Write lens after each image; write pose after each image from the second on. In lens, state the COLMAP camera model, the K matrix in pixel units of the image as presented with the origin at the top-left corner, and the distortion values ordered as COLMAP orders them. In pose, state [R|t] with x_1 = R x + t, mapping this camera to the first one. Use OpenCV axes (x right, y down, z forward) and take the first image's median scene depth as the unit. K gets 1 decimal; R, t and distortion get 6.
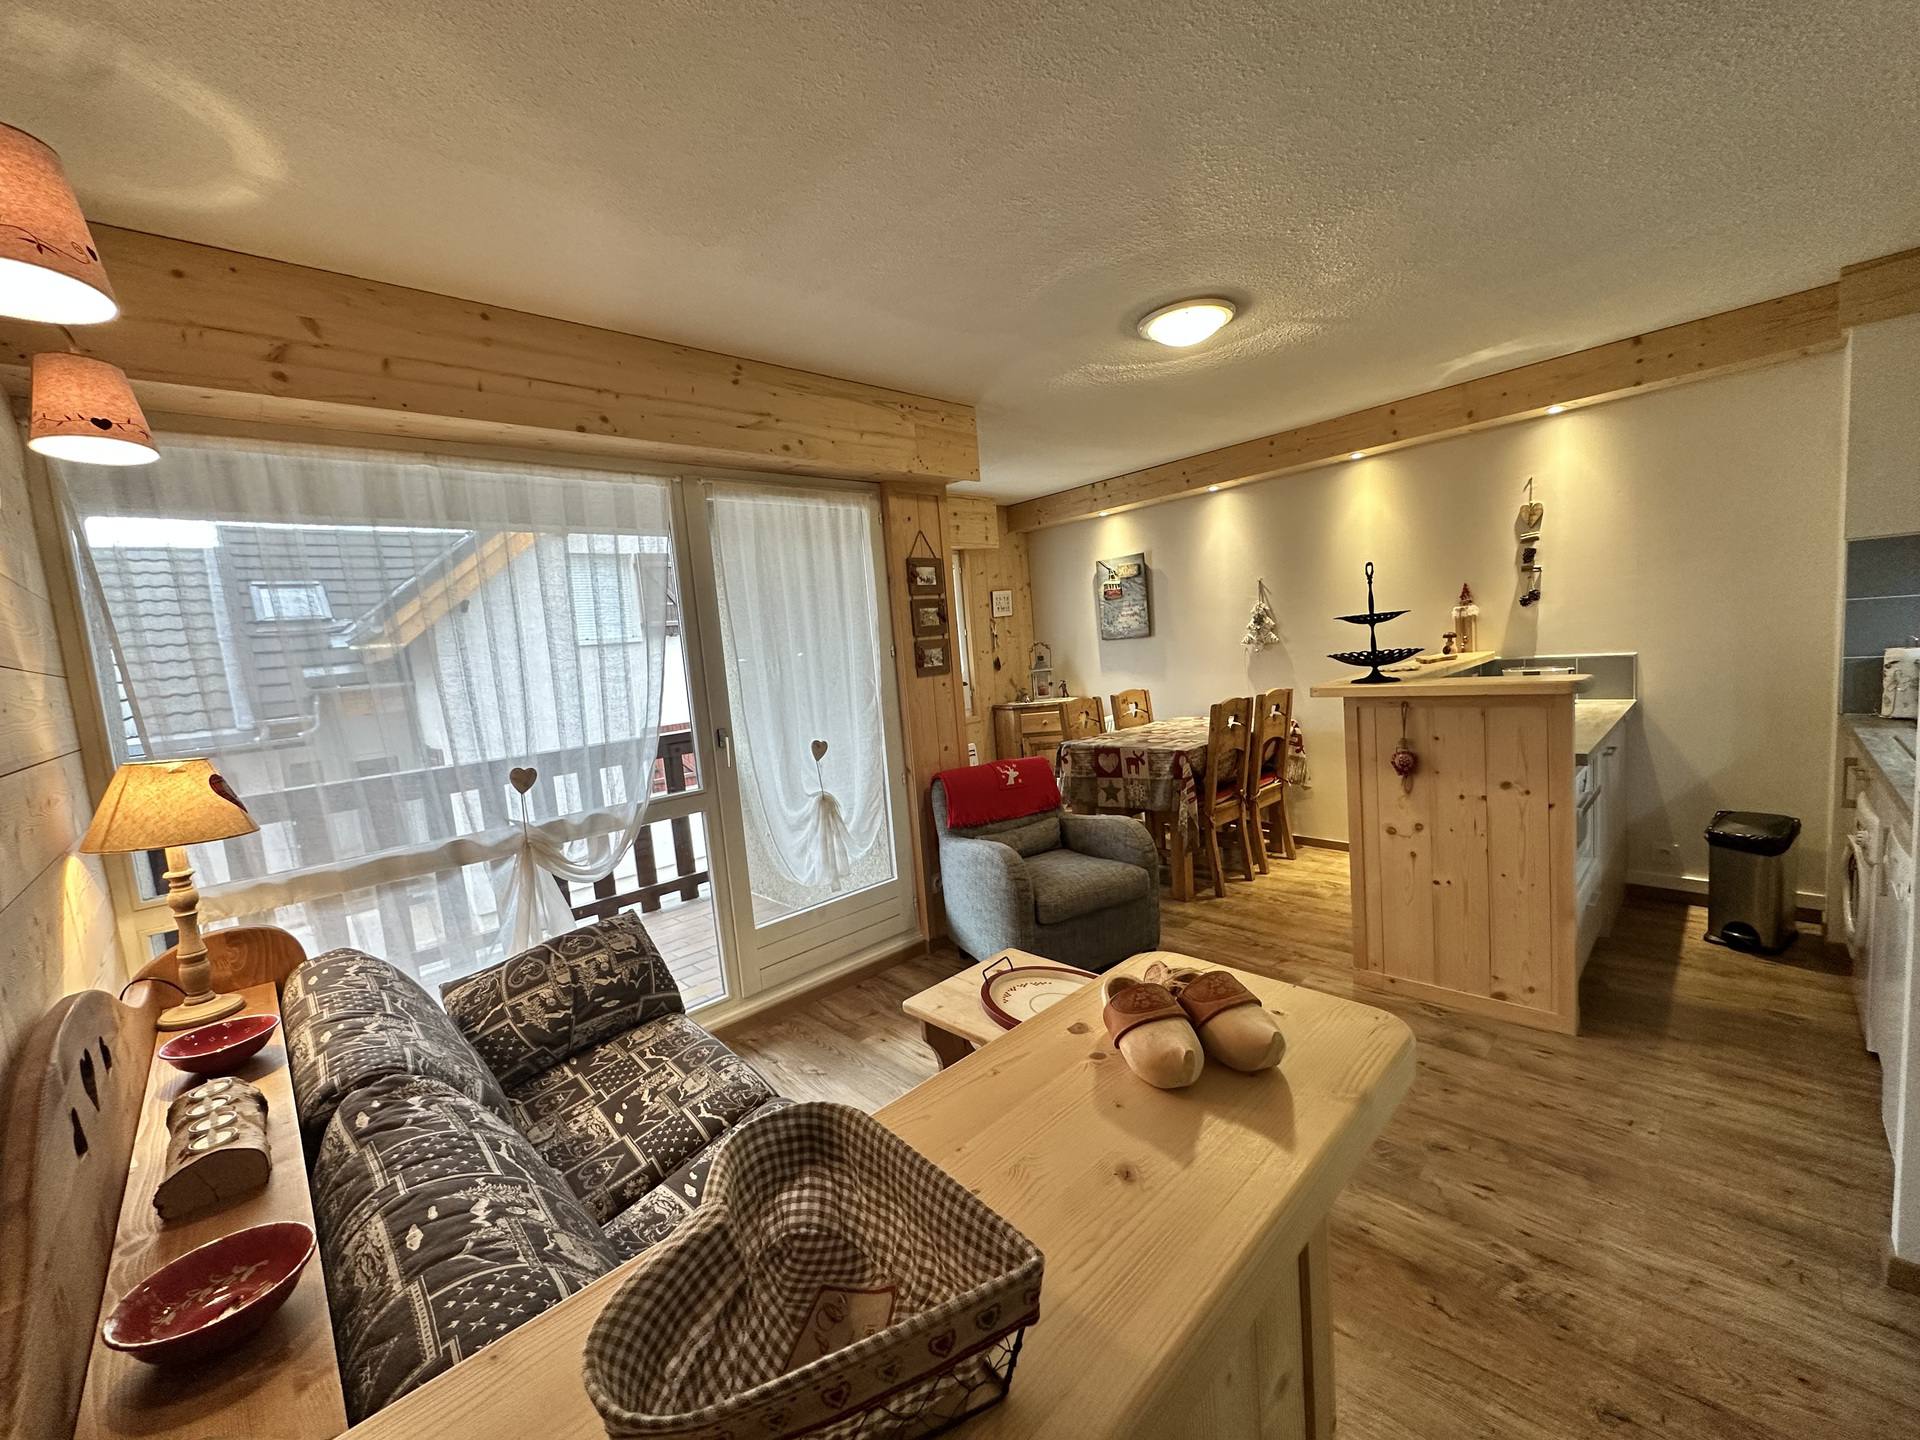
lens RADIAL K [[764.5, 0, 960.0], [0, 764.5, 720.0], [0, 0, 1]] dist [-0.003006, -0.000168]
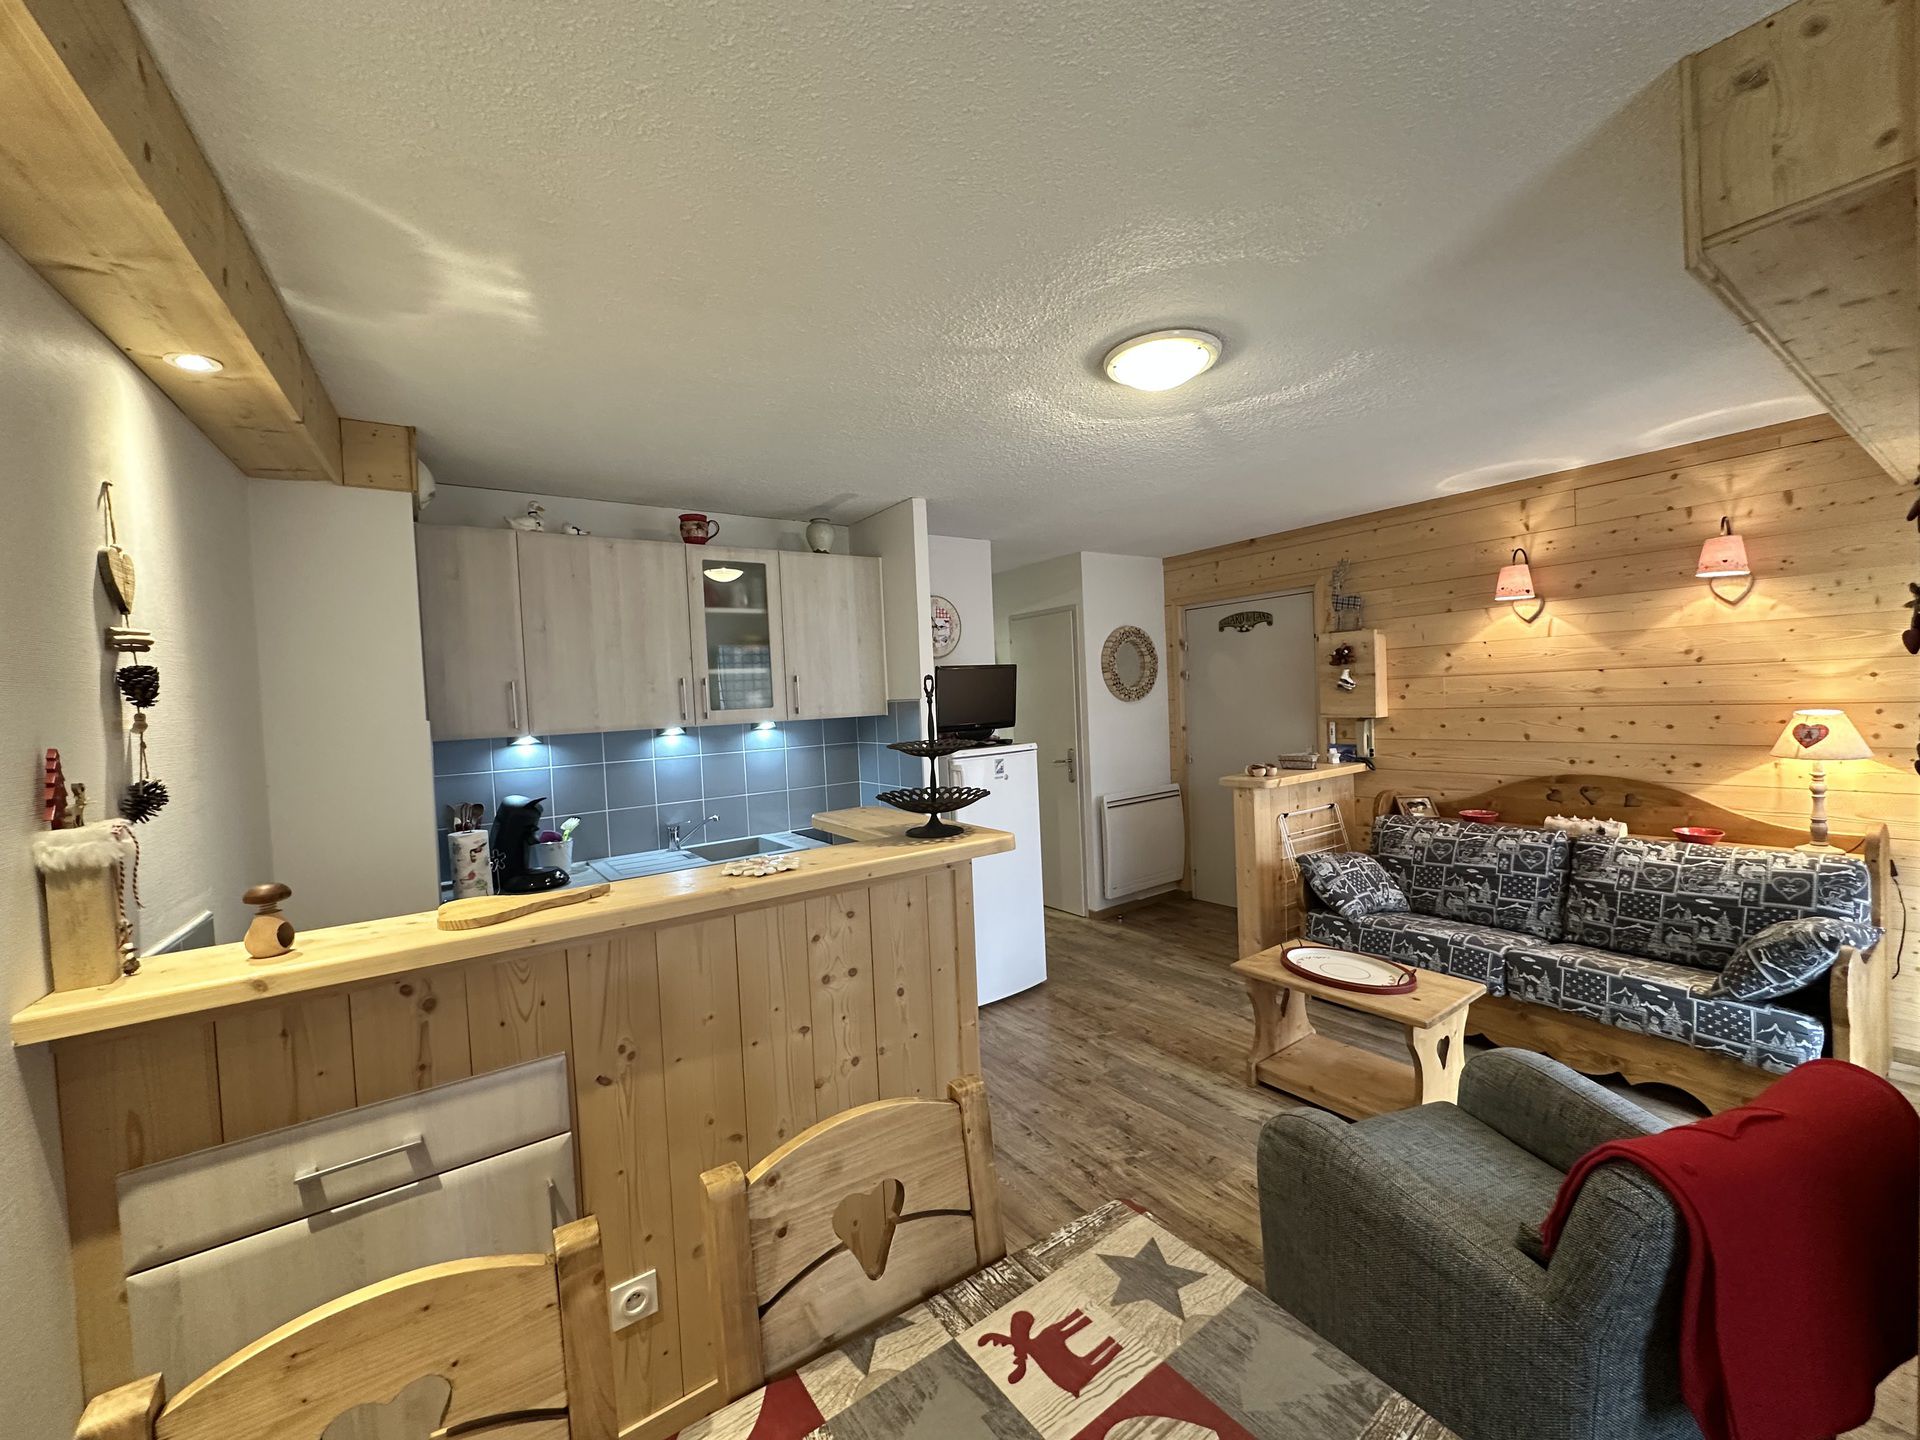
lens RADIAL K [[764.5, 0, 960.0], [0, 764.5, 720.0], [0, 0, 1]] dist [-0.003006, -0.000168]
pose [[-0.979647, 0.123472, 0.158259, 0.384353], [0.142932, 0.982660, 0.118108, -0.242260], [-0.140932, 0.138325, -0.980308, 1.704187]]
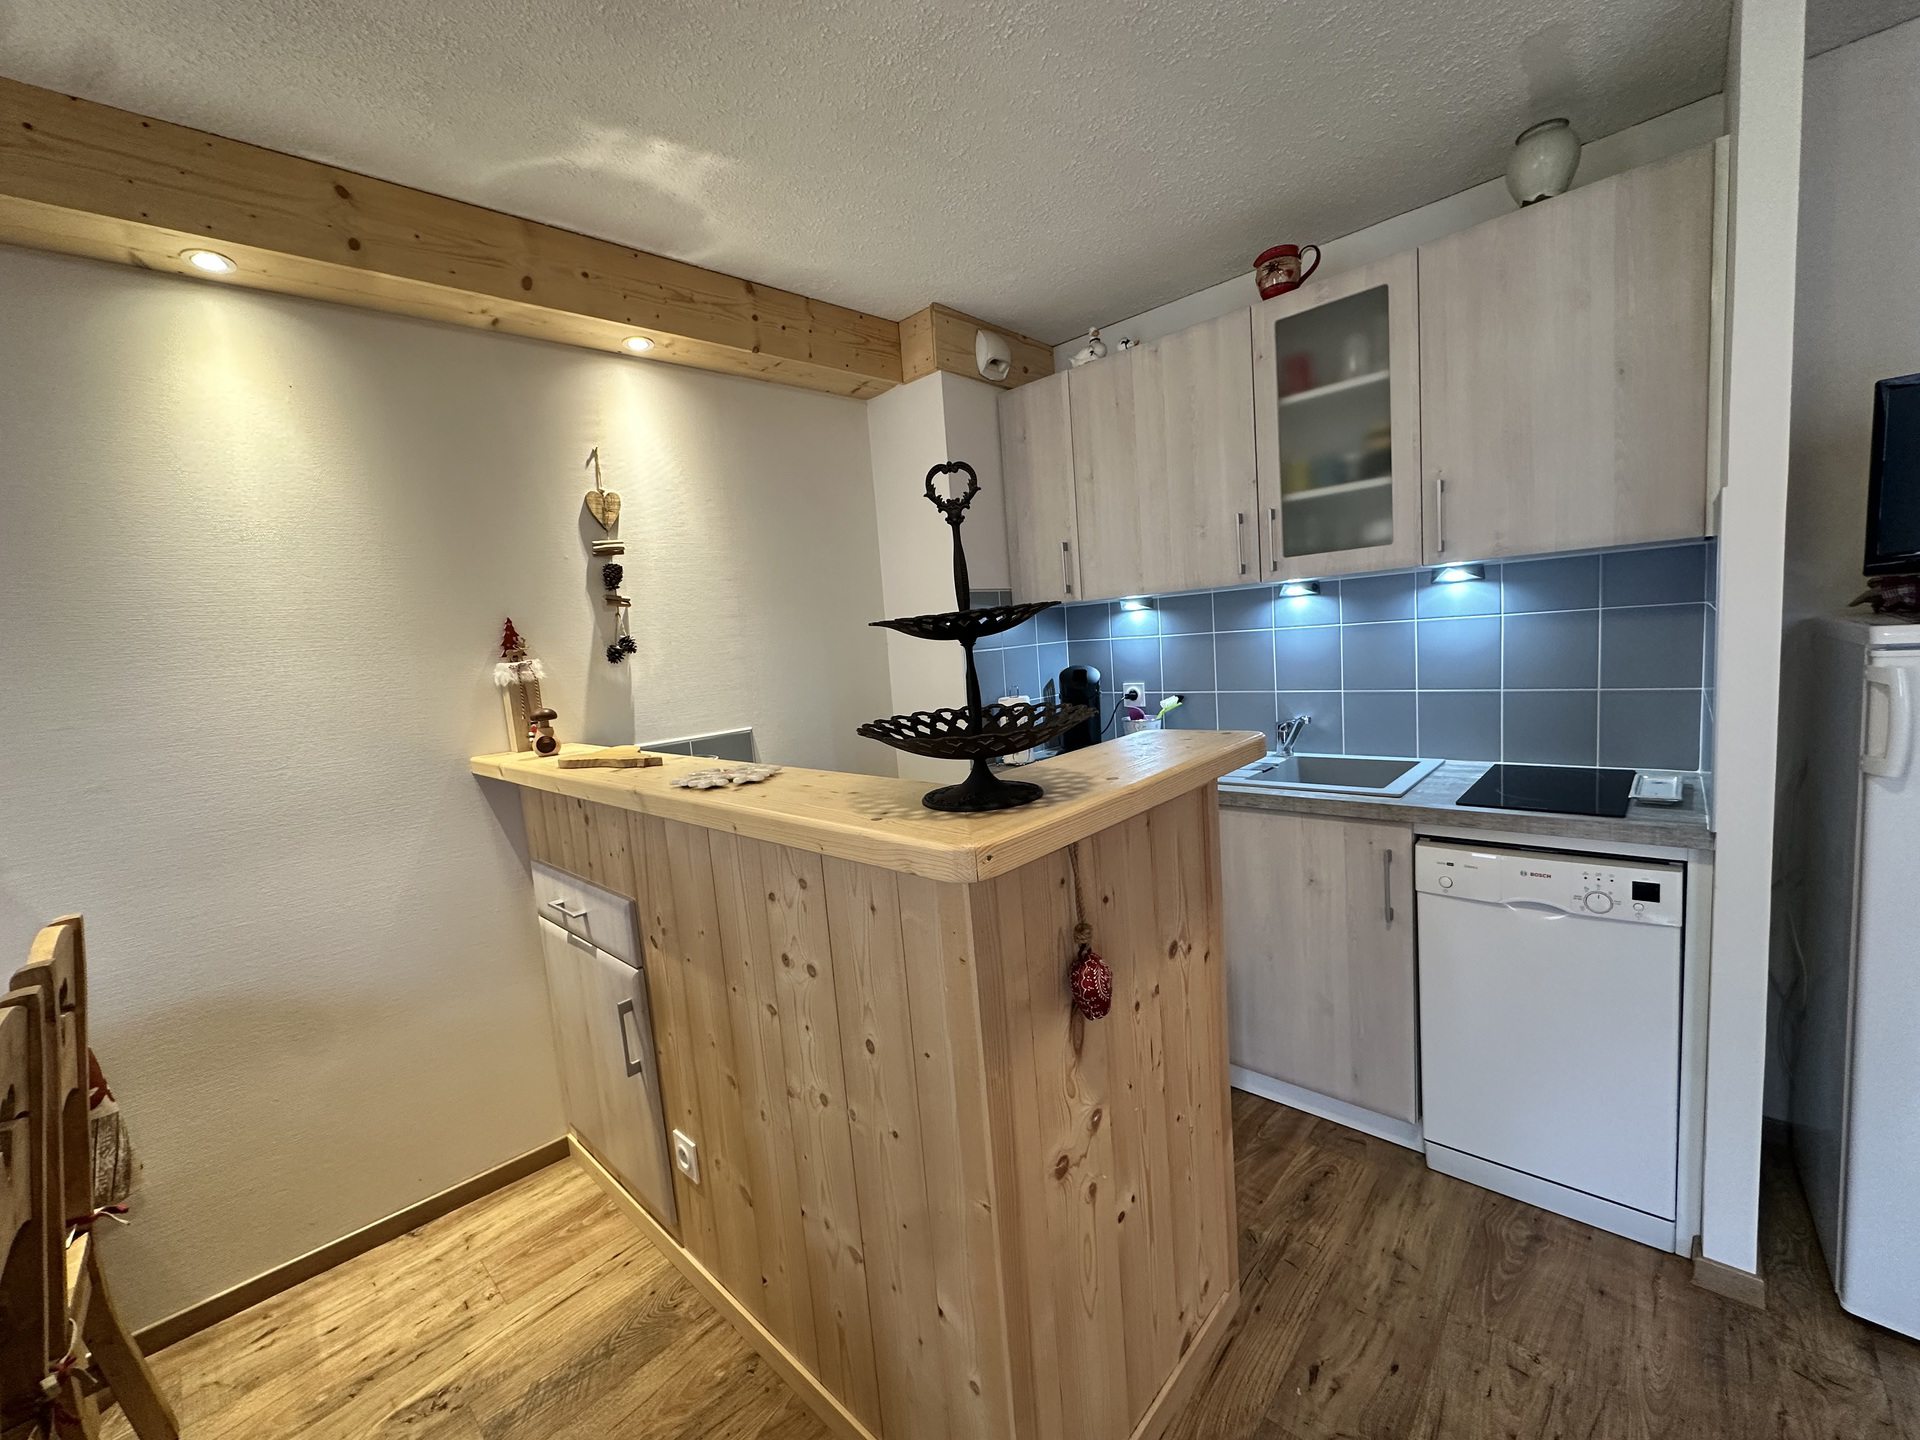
lens RADIAL K [[764.5, 0, 960.0], [0, 764.5, 720.0], [0, 0, 1]] dist [-0.003006, -0.000168]
pose [[-0.040080, -0.024297, 0.998901, 0.181228], [0.181830, 0.982835, 0.031202, -0.099168], [-0.982513, 0.182880, -0.034974, 1.009183]]
